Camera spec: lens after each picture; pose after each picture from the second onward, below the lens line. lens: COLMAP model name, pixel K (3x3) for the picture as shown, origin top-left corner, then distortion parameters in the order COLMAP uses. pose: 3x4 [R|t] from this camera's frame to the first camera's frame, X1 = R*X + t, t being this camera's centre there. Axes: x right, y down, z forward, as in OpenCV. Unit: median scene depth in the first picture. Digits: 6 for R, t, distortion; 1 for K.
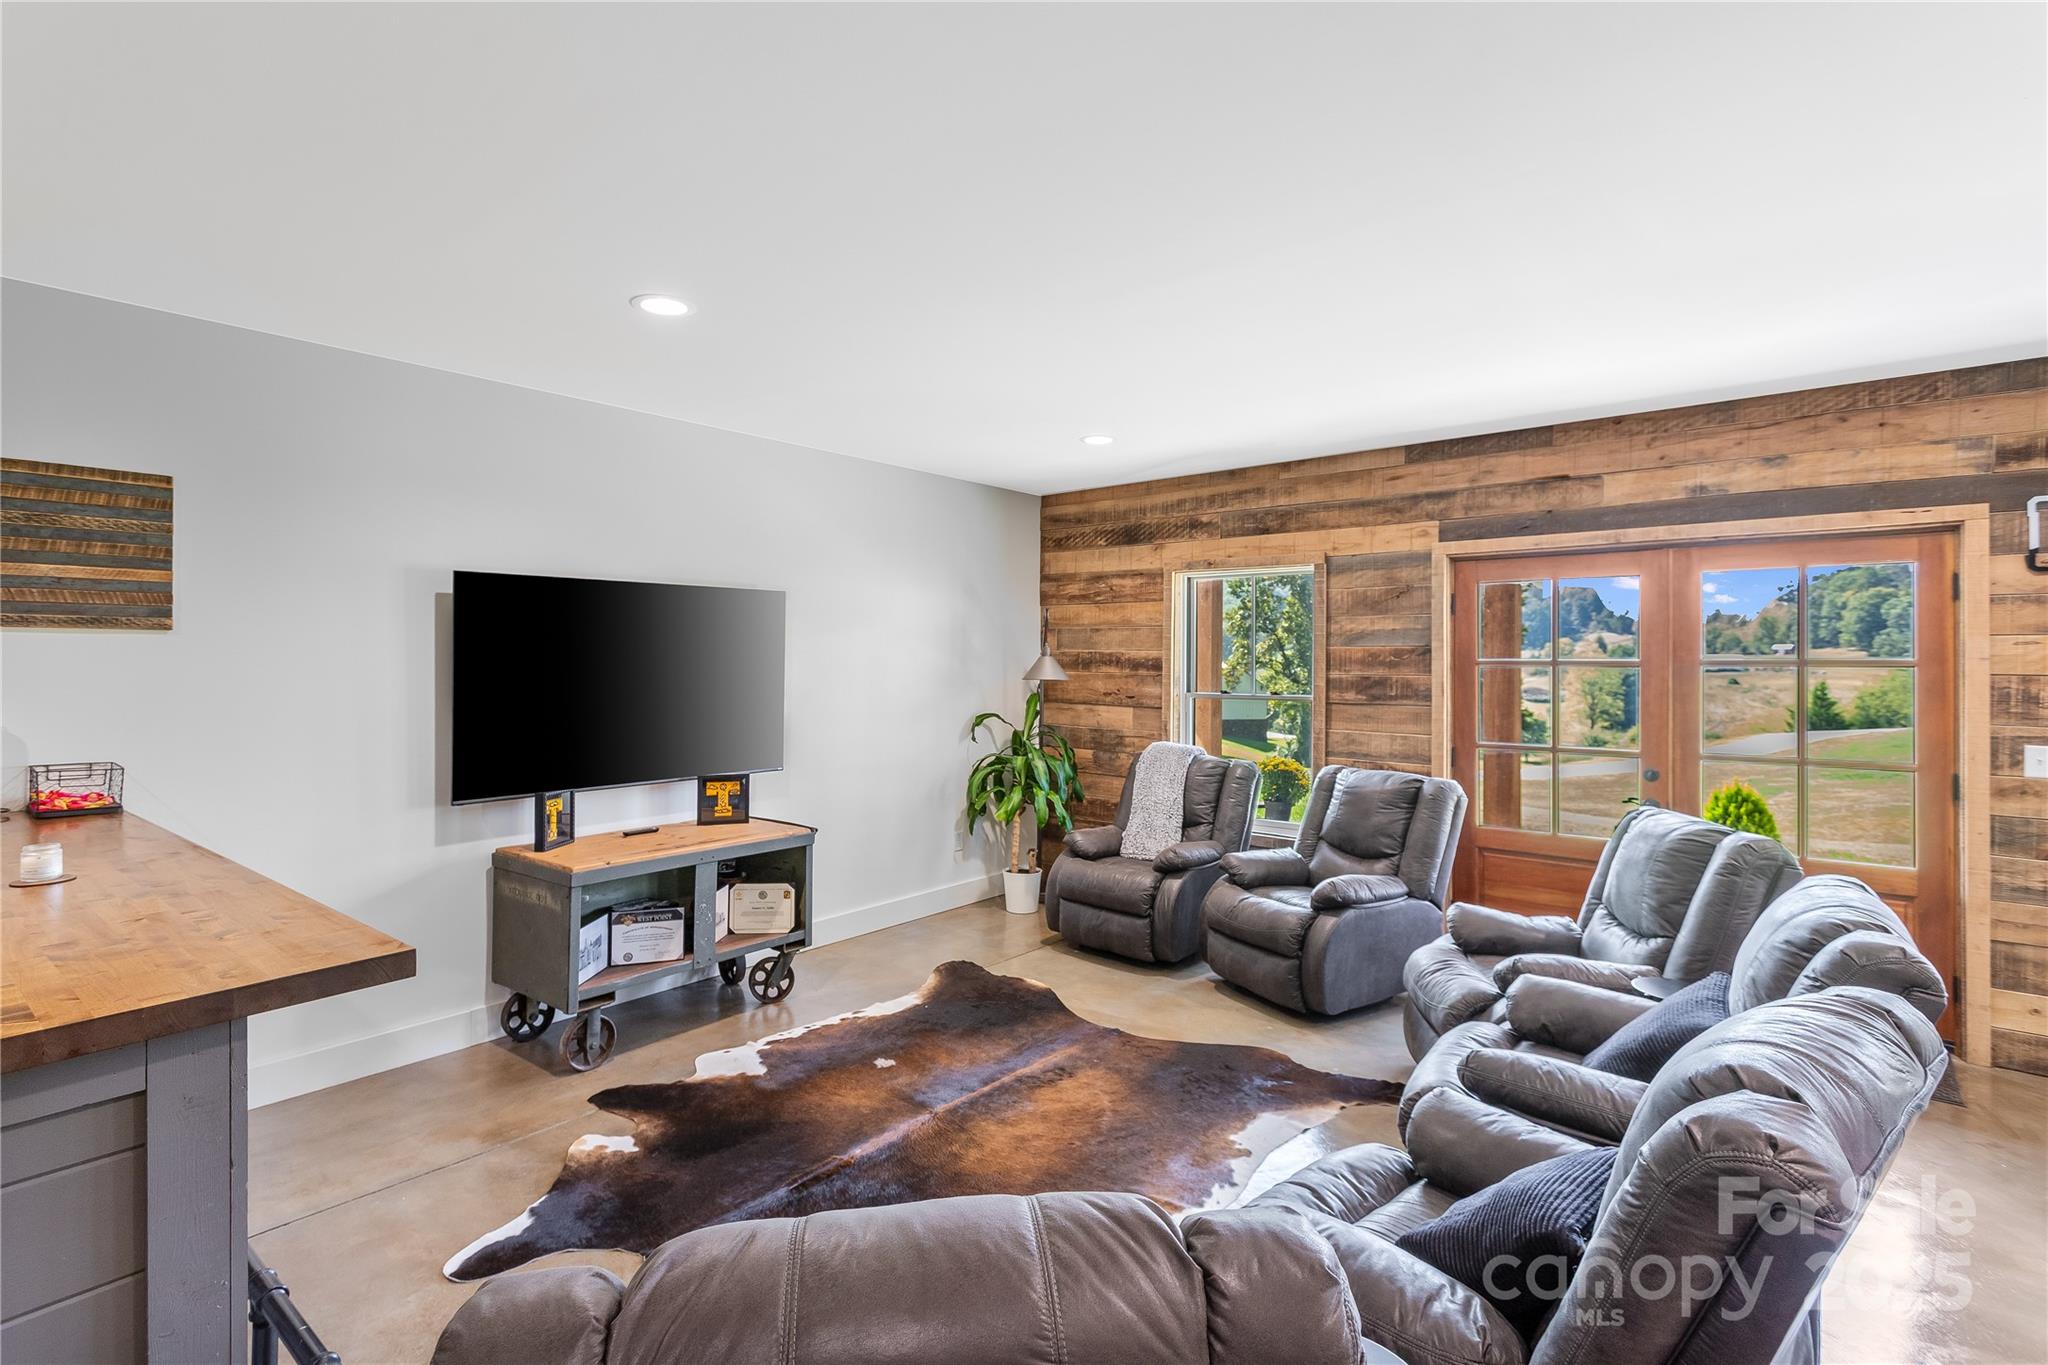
lens RADIAL K [[981.6, 0, 1007.8], [0, 981.6, 653.8], [0, 0, 1]] dist [0.009681, 0.000764]
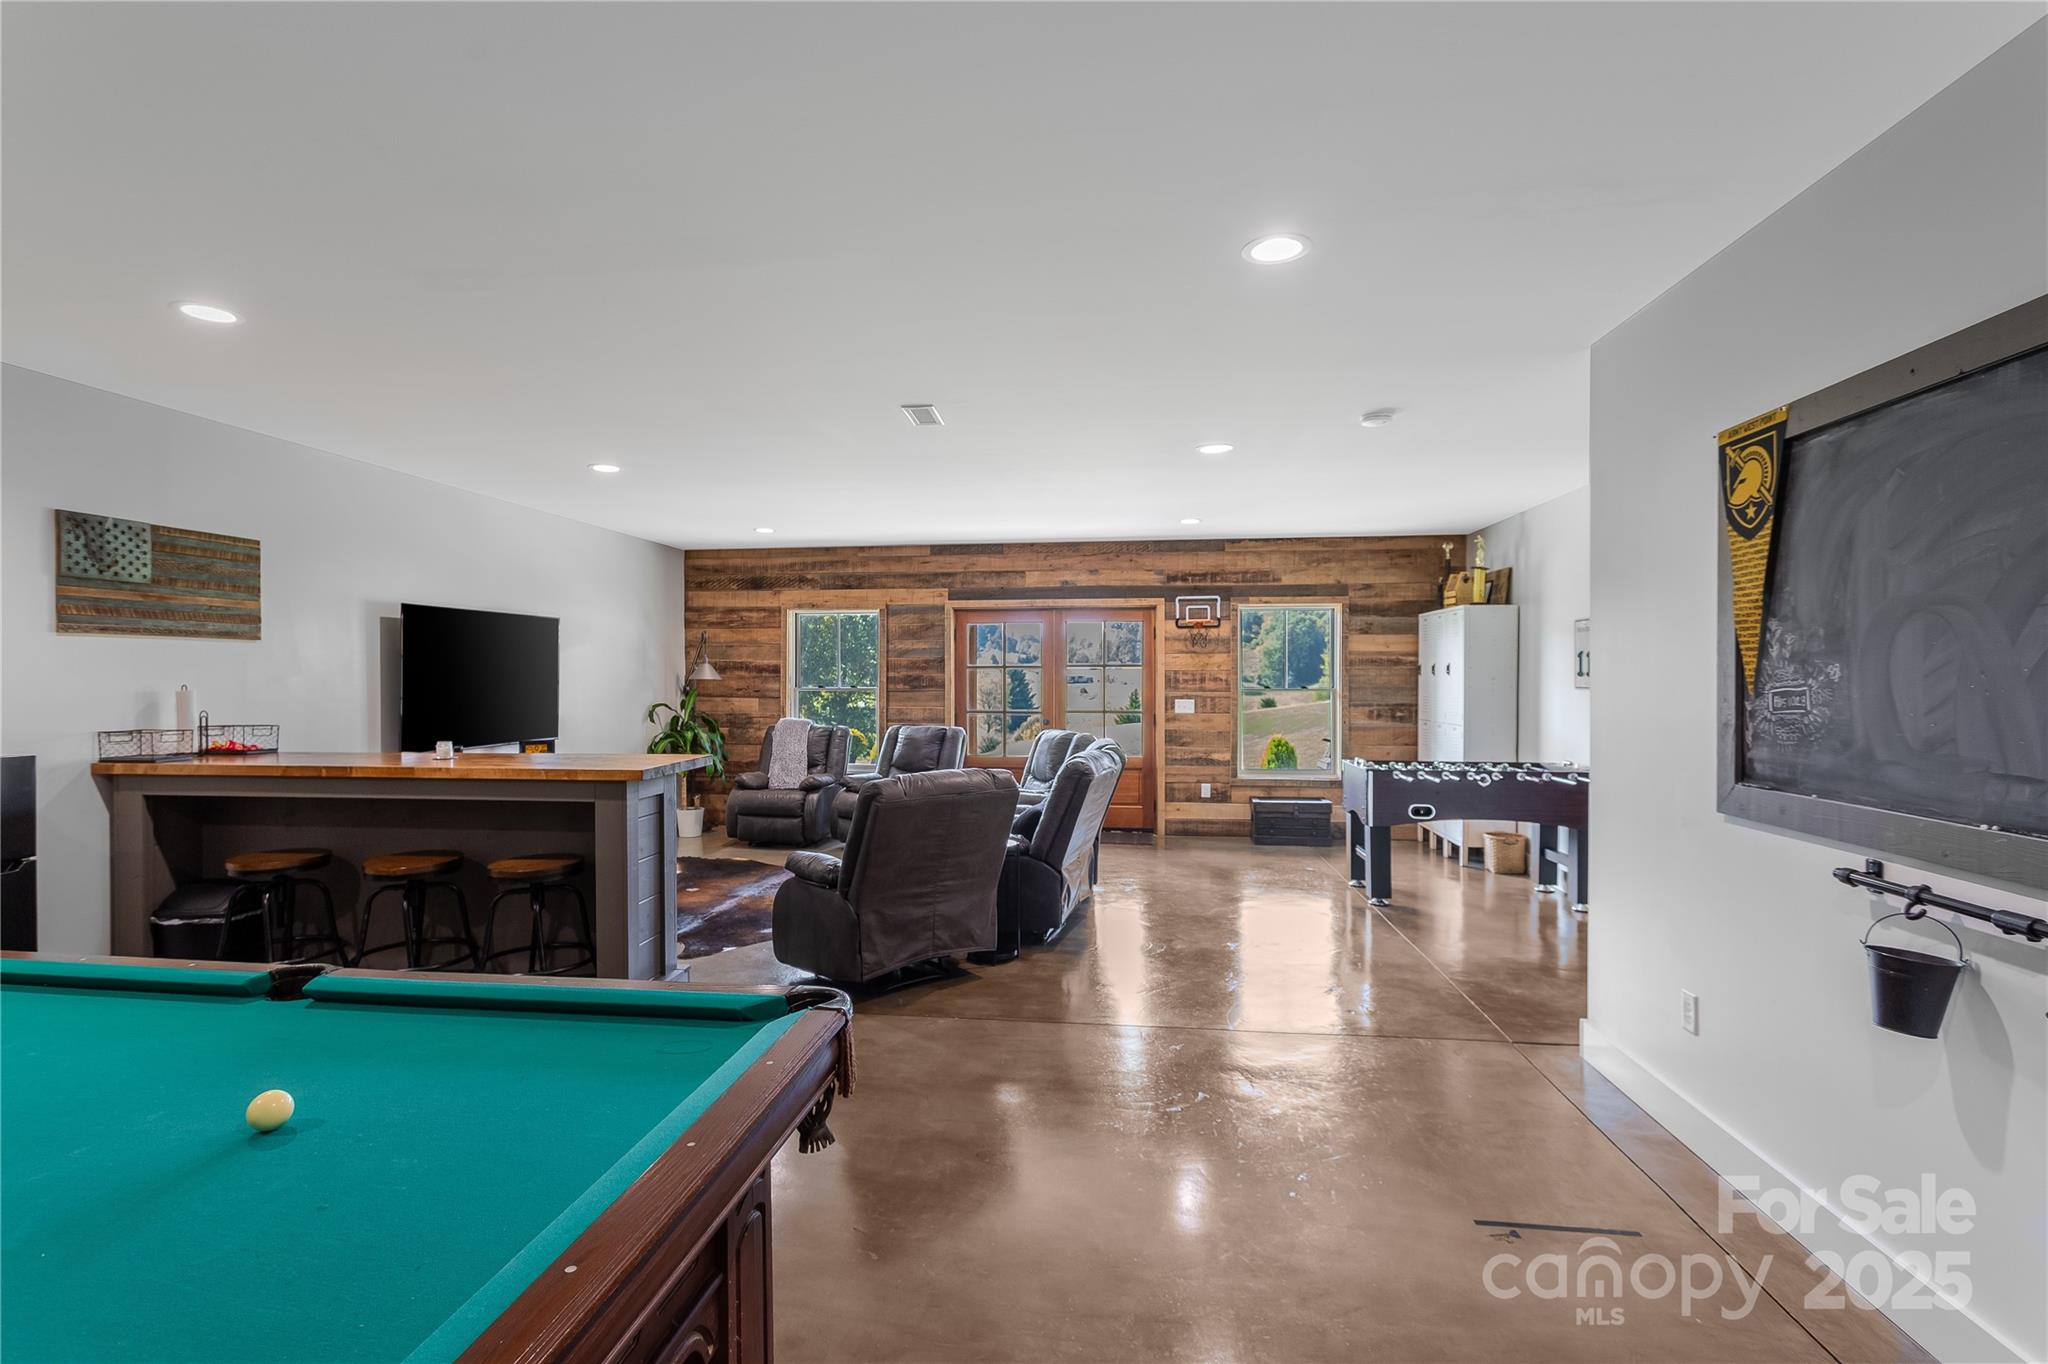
lens RADIAL K [[981.6, 0, 1007.8], [0, 981.6, 653.3], [0, 0, 1]] dist [0.009681, 0.000764]
pose [[0.848589, 0.008894, 0.528978, -0.406750], [0.000316, 0.999850, -0.017318, 0.014538], [-0.529052, 0.014863, 0.848459, -0.566217]]
